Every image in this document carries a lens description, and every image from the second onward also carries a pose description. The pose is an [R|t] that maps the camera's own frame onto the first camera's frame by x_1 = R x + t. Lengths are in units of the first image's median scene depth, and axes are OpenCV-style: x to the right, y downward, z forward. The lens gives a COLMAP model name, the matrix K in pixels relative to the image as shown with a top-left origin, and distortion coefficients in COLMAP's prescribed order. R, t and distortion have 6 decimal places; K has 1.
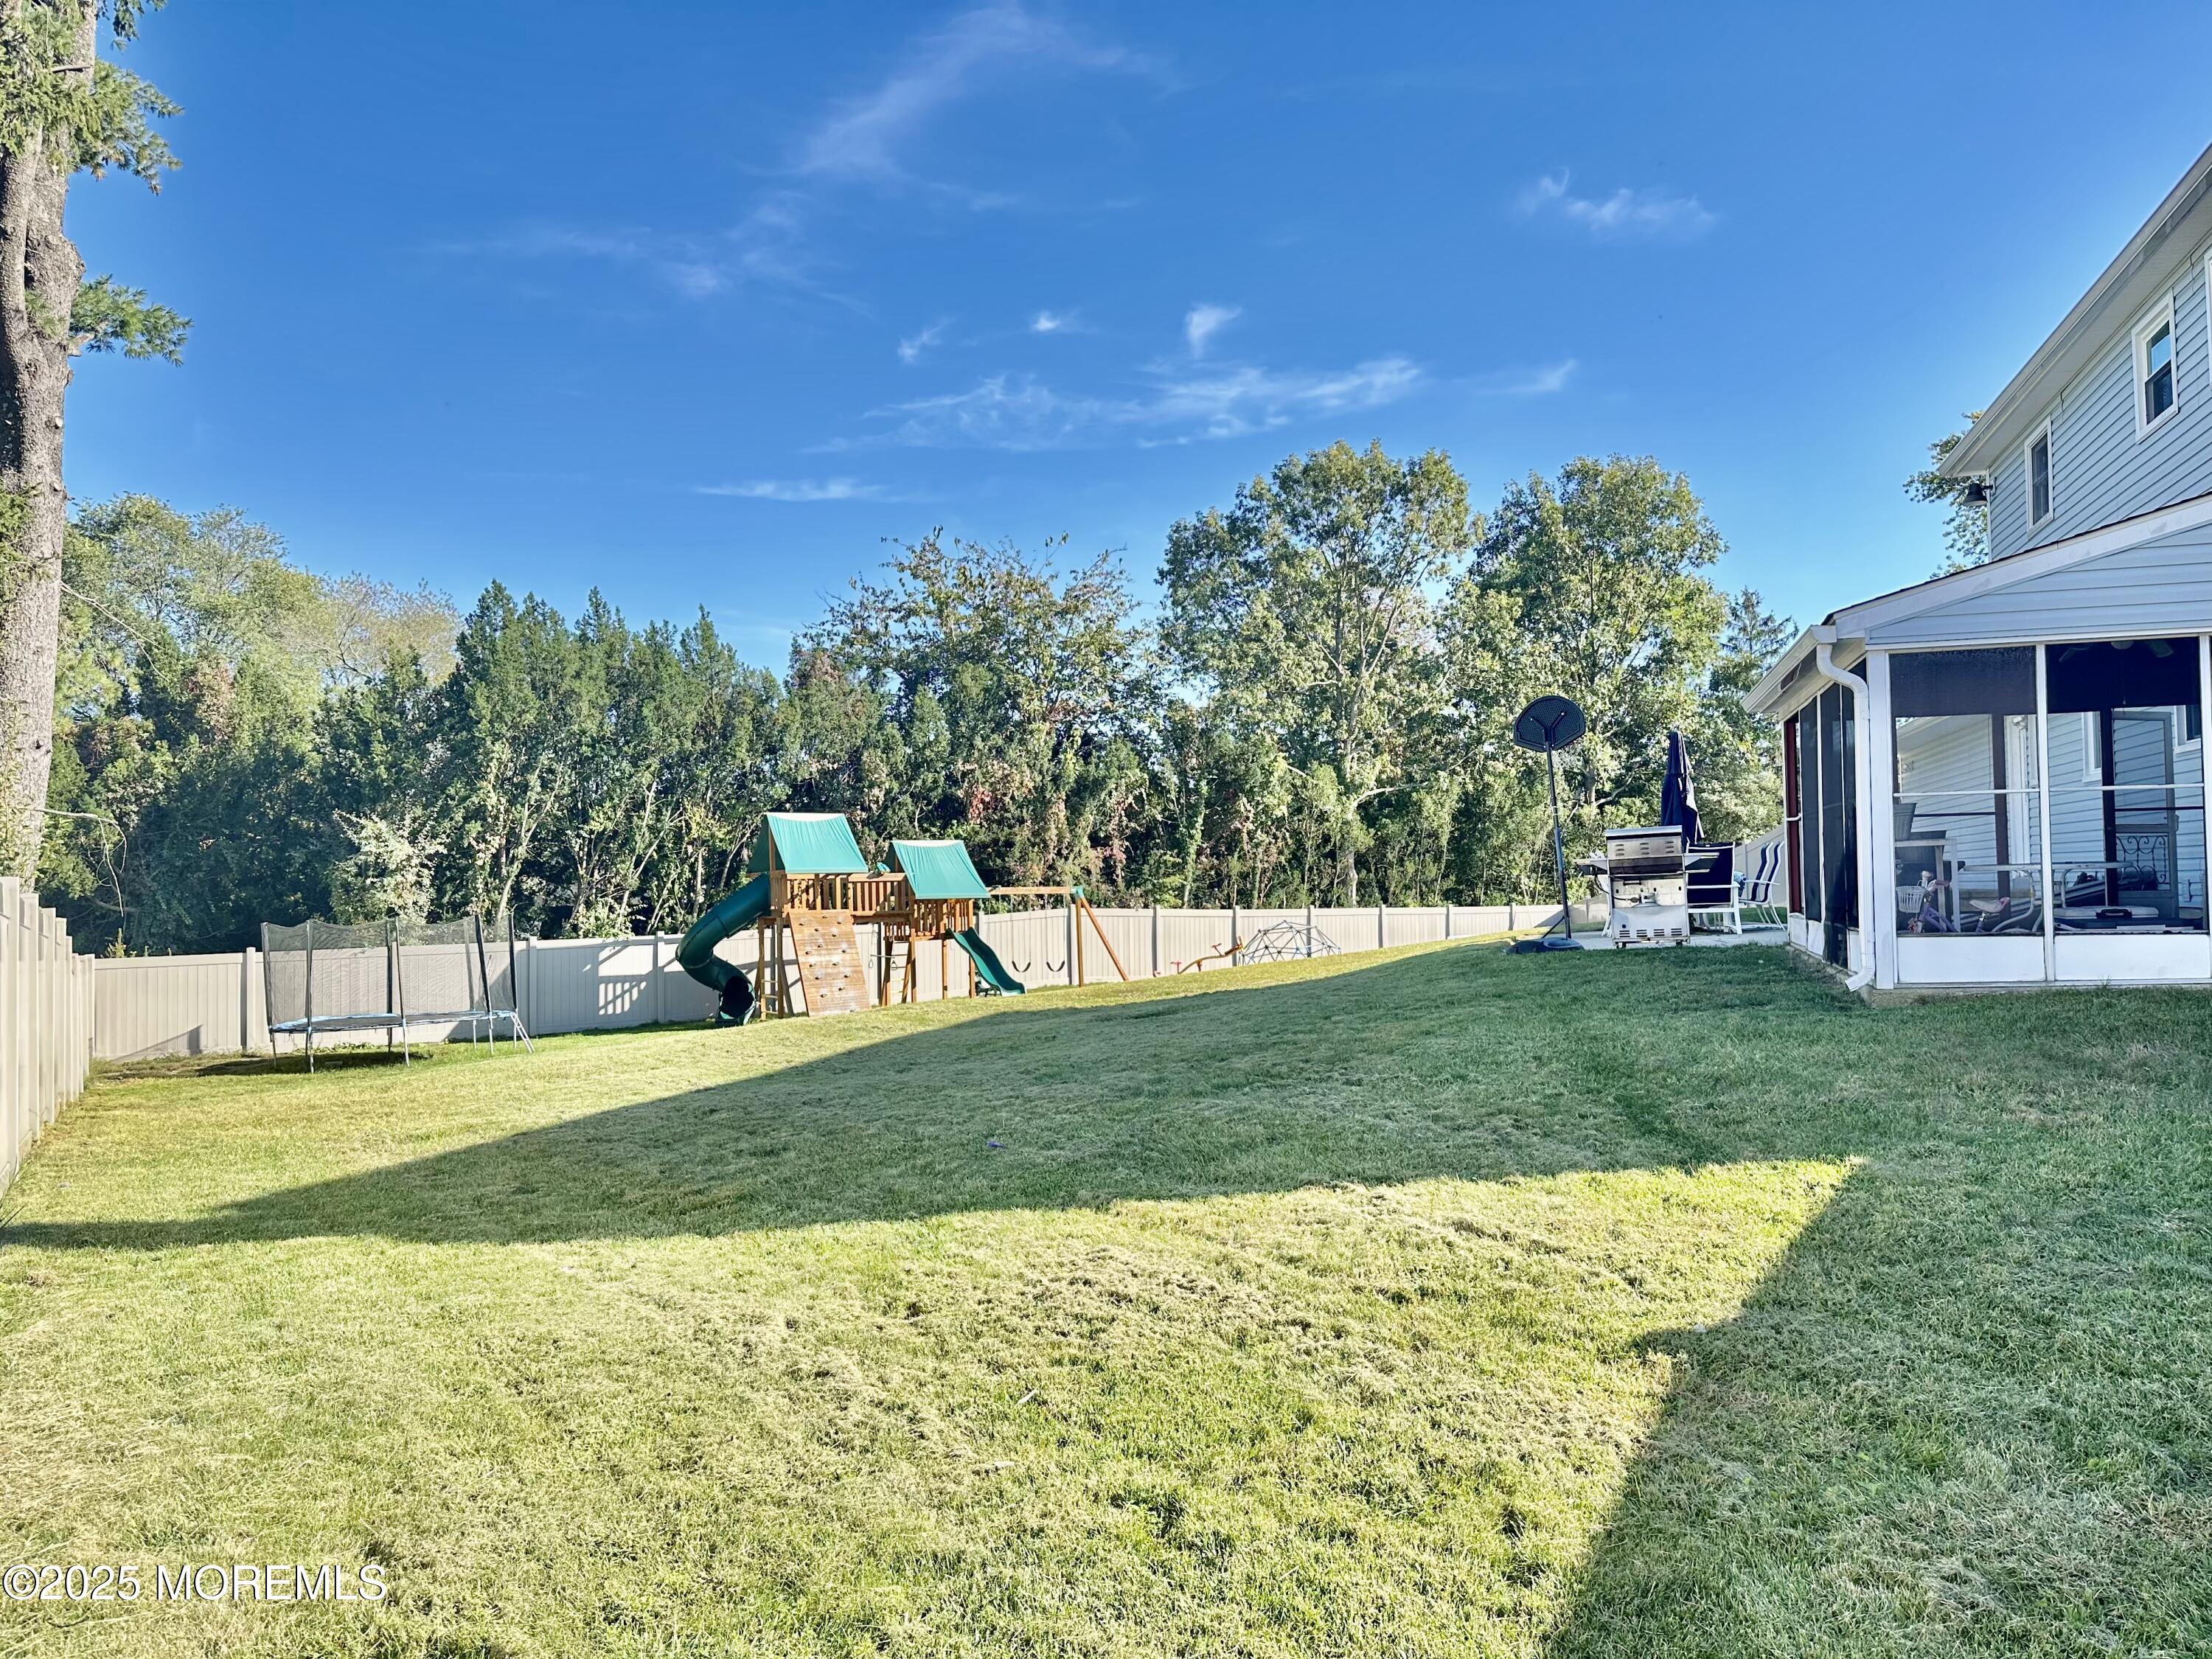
lens RADIAL K [[1548.5, 0, 1113.5], [0, 1548.5, 838.1], [0, 0, 1]] dist [-0.001949, -0.015173]
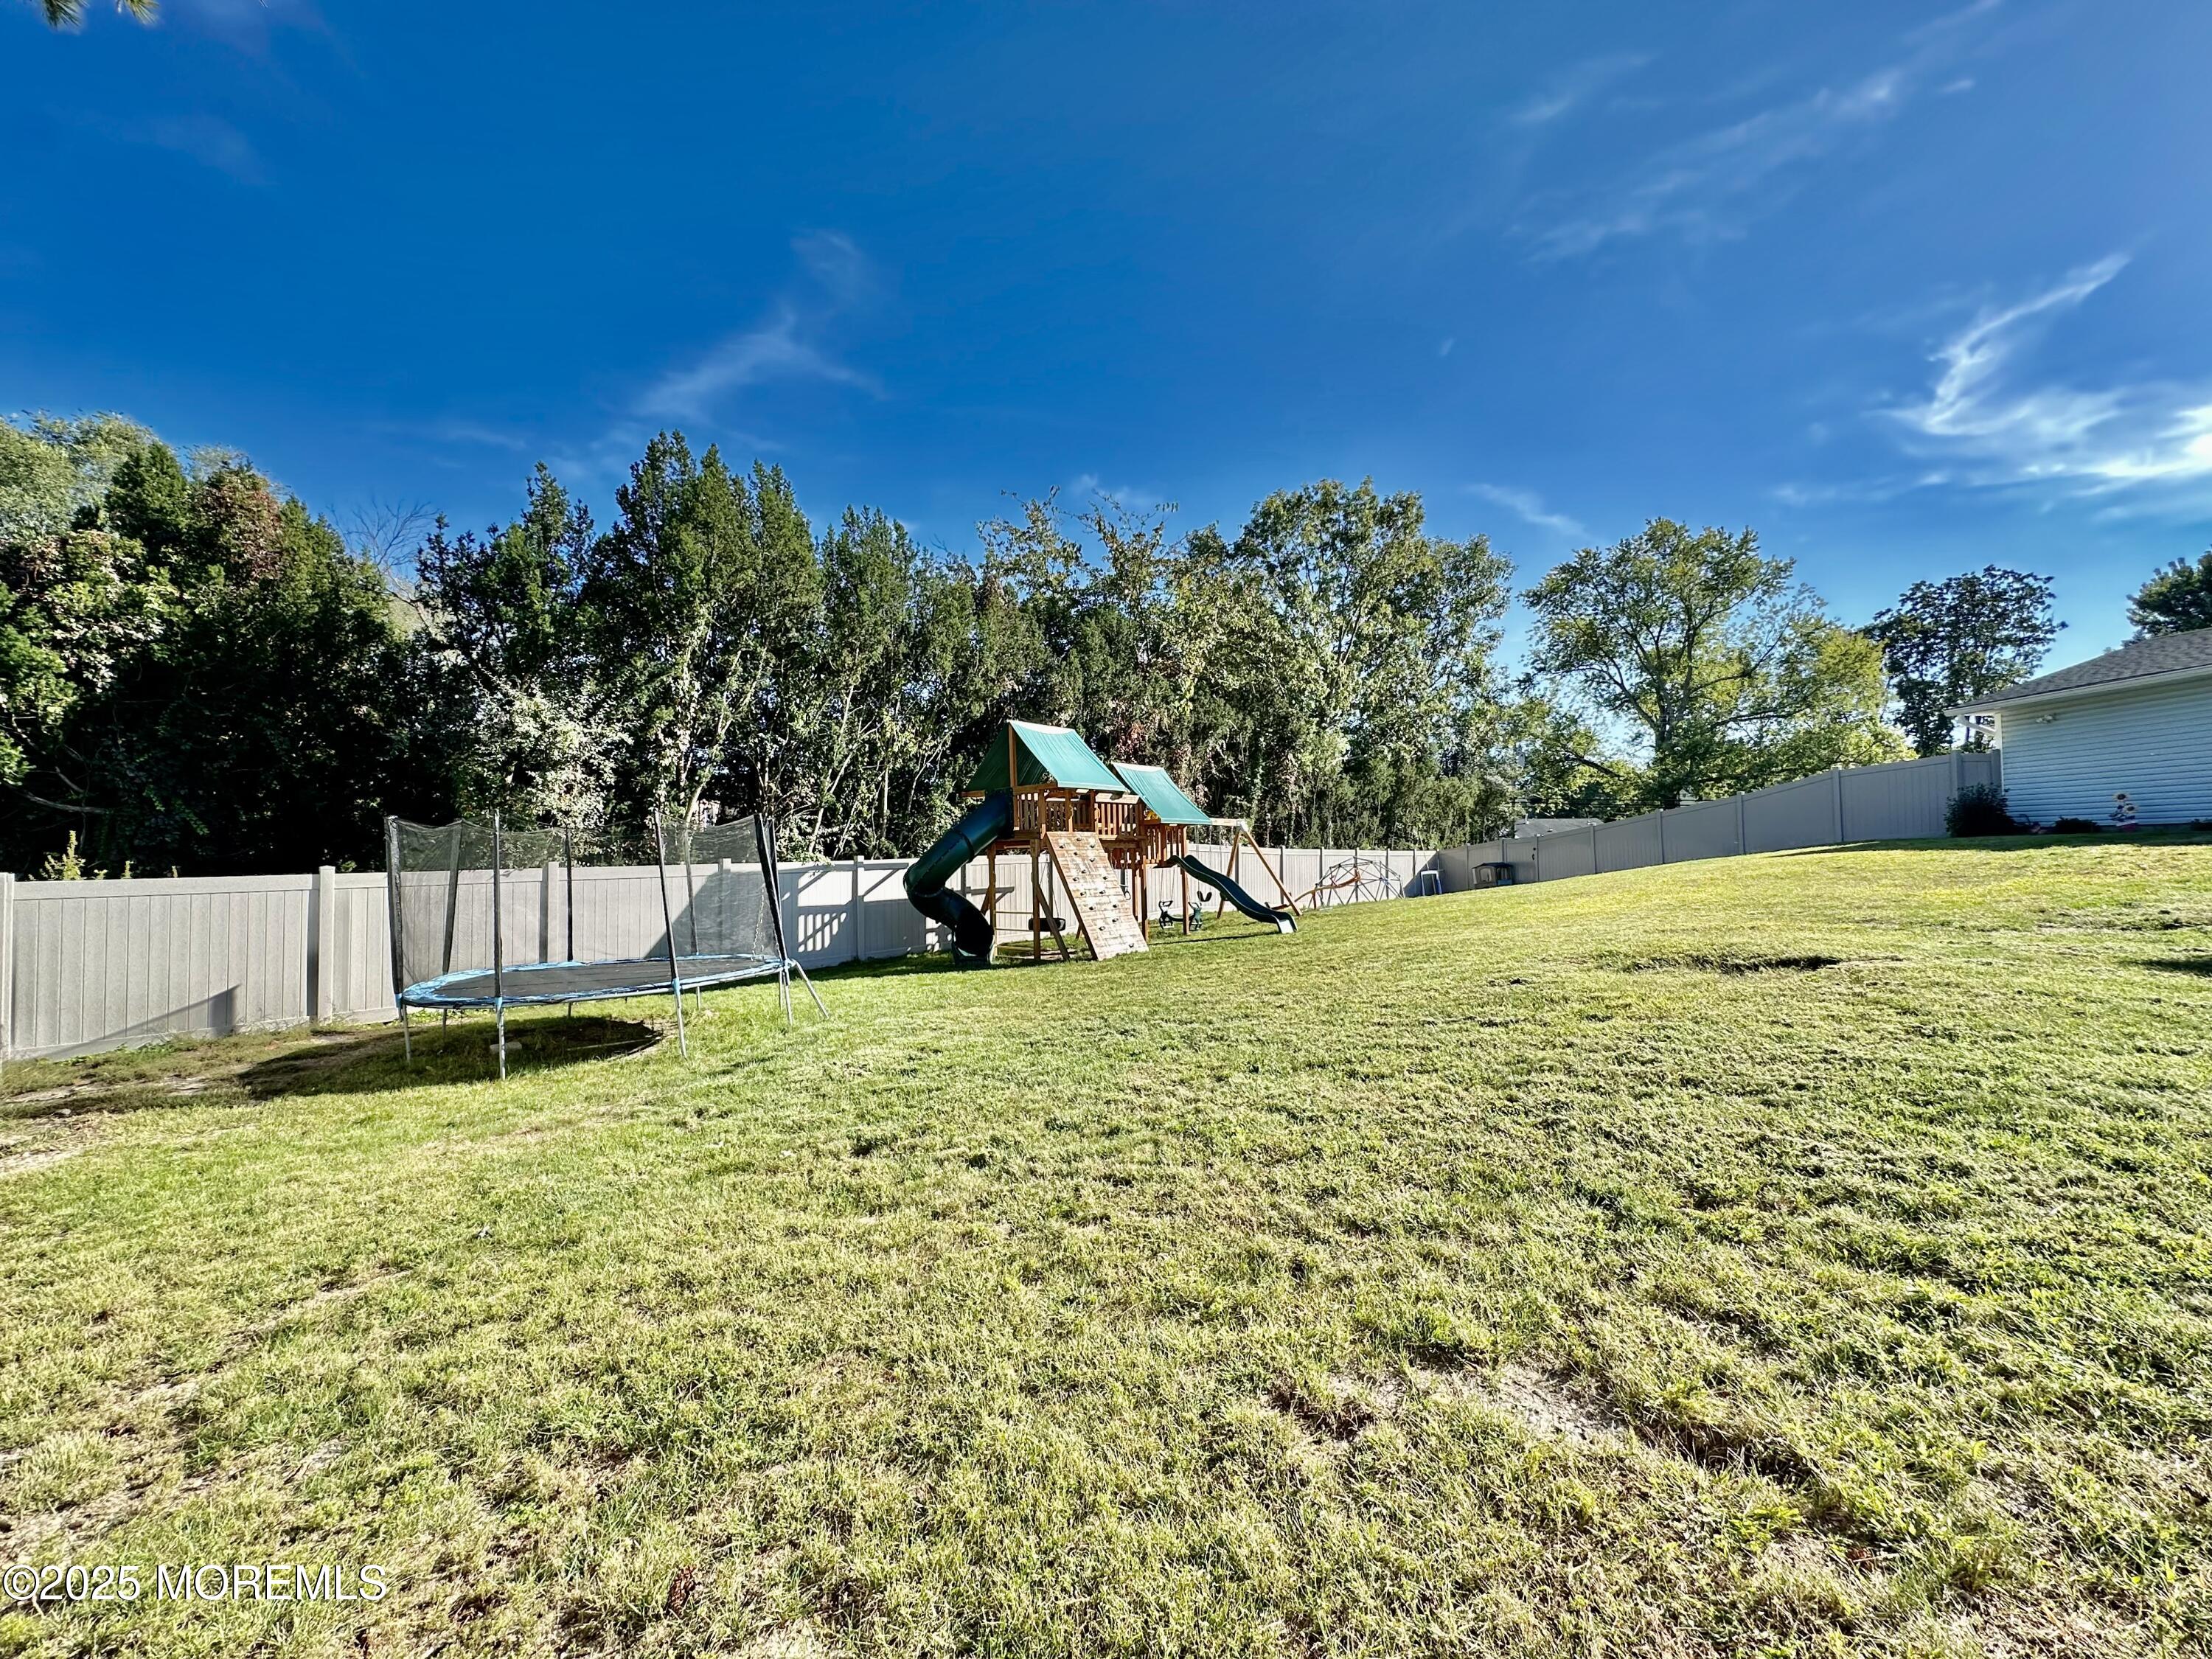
lens RADIAL K [[885.2, 0, 1097.8], [0, 885.2, 829.1], [0, 0, 1]] dist [-0.008893, 0.001476]
pose [[0.959543, 0.019435, 0.280891, -0.320560], [-0.020398, 0.999792, 0.000503, 0.044340], [-0.280823, -0.006212, 0.959740, 0.503373]]
